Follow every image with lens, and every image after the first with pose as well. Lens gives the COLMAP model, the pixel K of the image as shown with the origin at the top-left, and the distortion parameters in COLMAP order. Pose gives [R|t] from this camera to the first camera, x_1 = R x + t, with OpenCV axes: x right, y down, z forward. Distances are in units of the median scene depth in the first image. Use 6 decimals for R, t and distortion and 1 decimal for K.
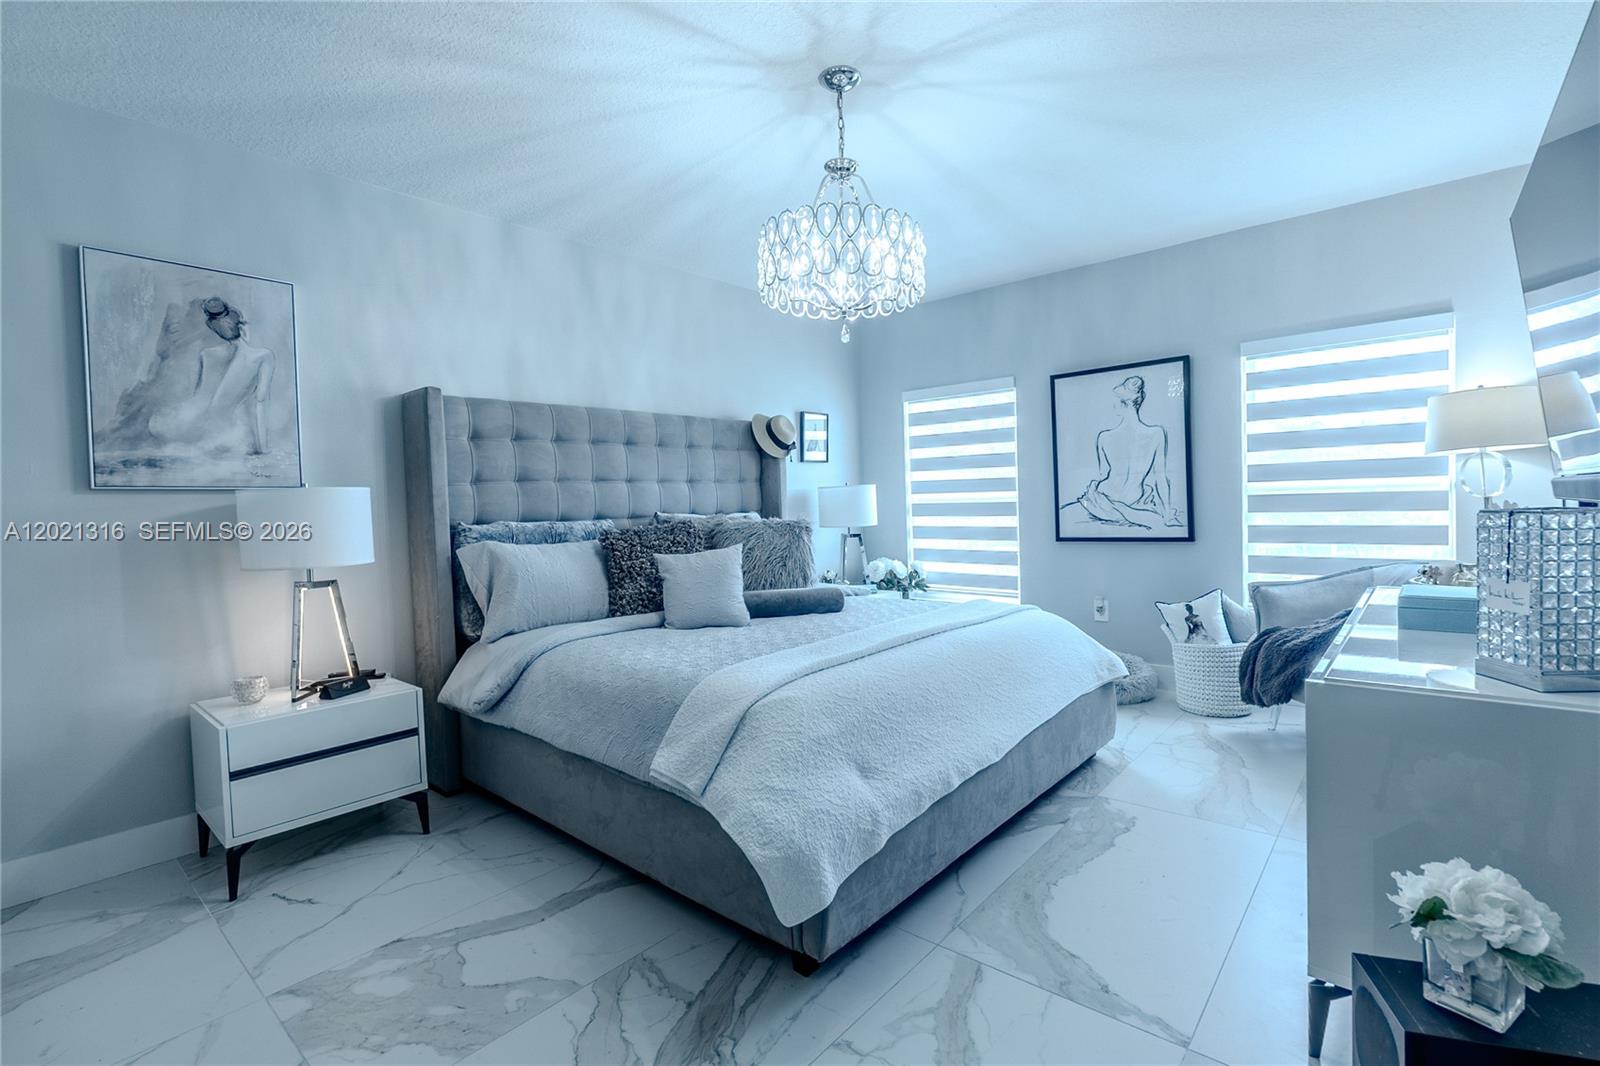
lens RADIAL K [[734.0, 0, 800.0], [0, 734.0, 533.0], [0, 0, 1]] dist [-0.002654, -0.000677]
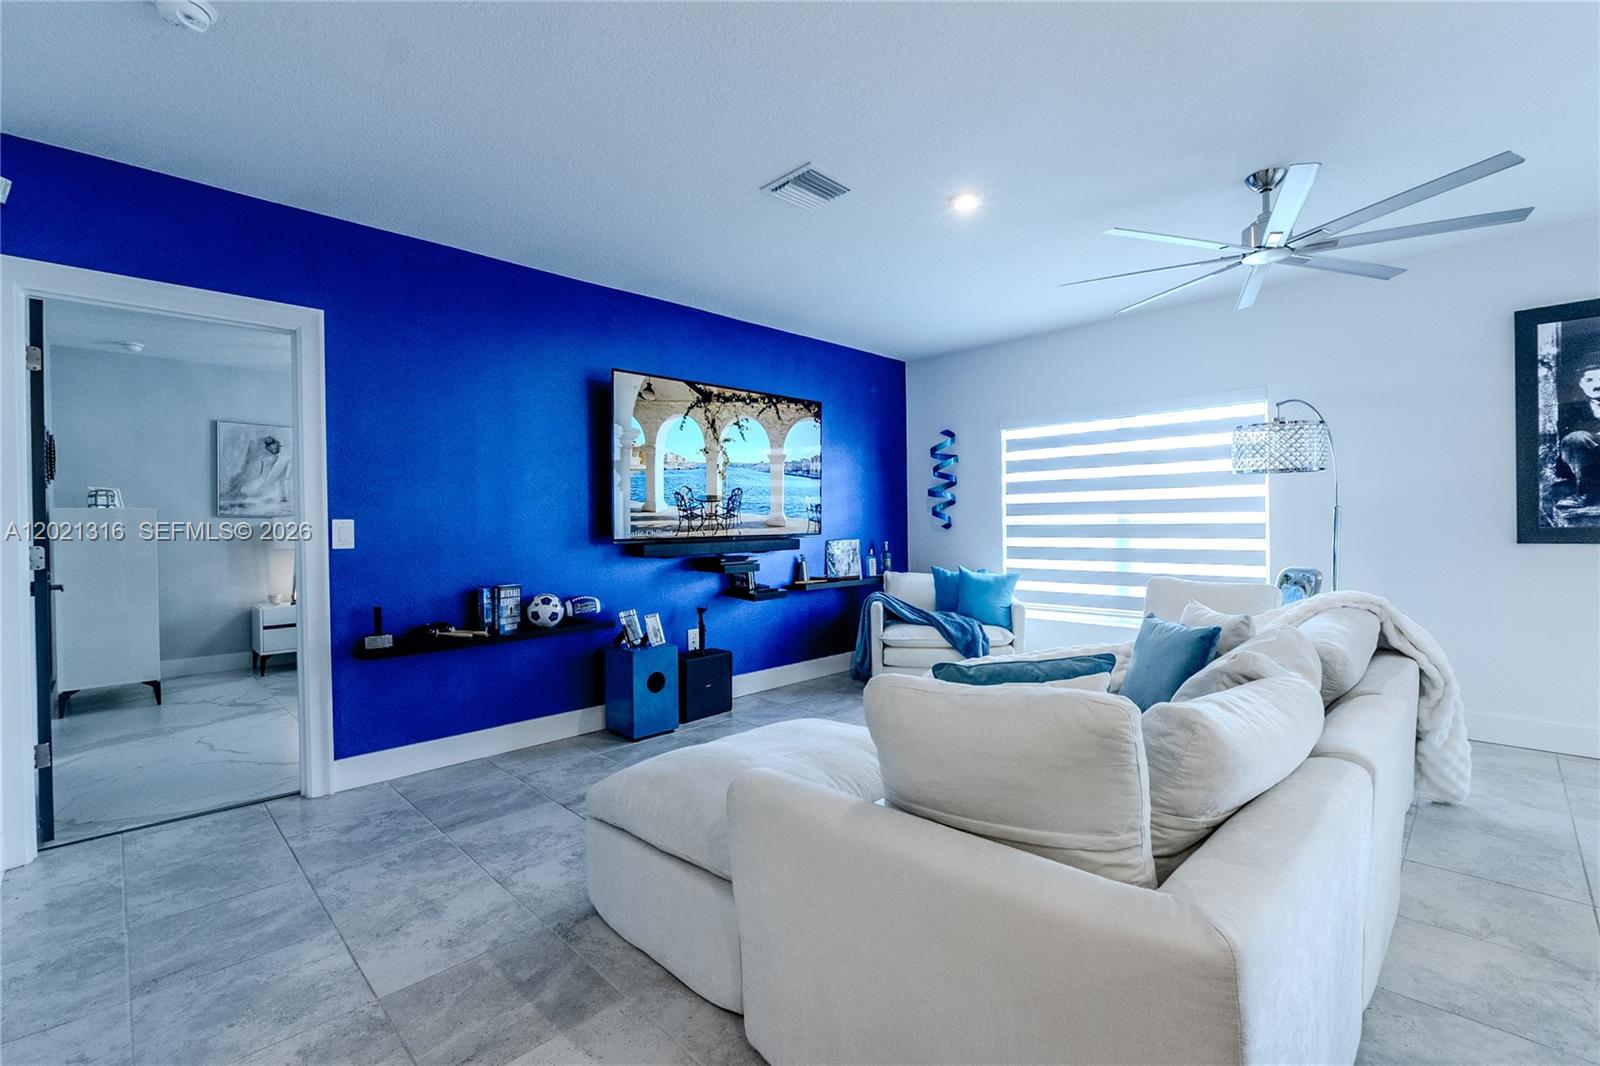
lens RADIAL K [[699.2, 0, 810.6], [0, 699.2, 528.5], [0, 0, 1]] dist [-0.009312, 0.000045]
pose [[0.997678, 0.019125, -0.065362, 1.173380], [-0.020703, 0.999508, -0.023557, -0.002876], [0.064879, 0.024855, 0.997584, -1.199138]]
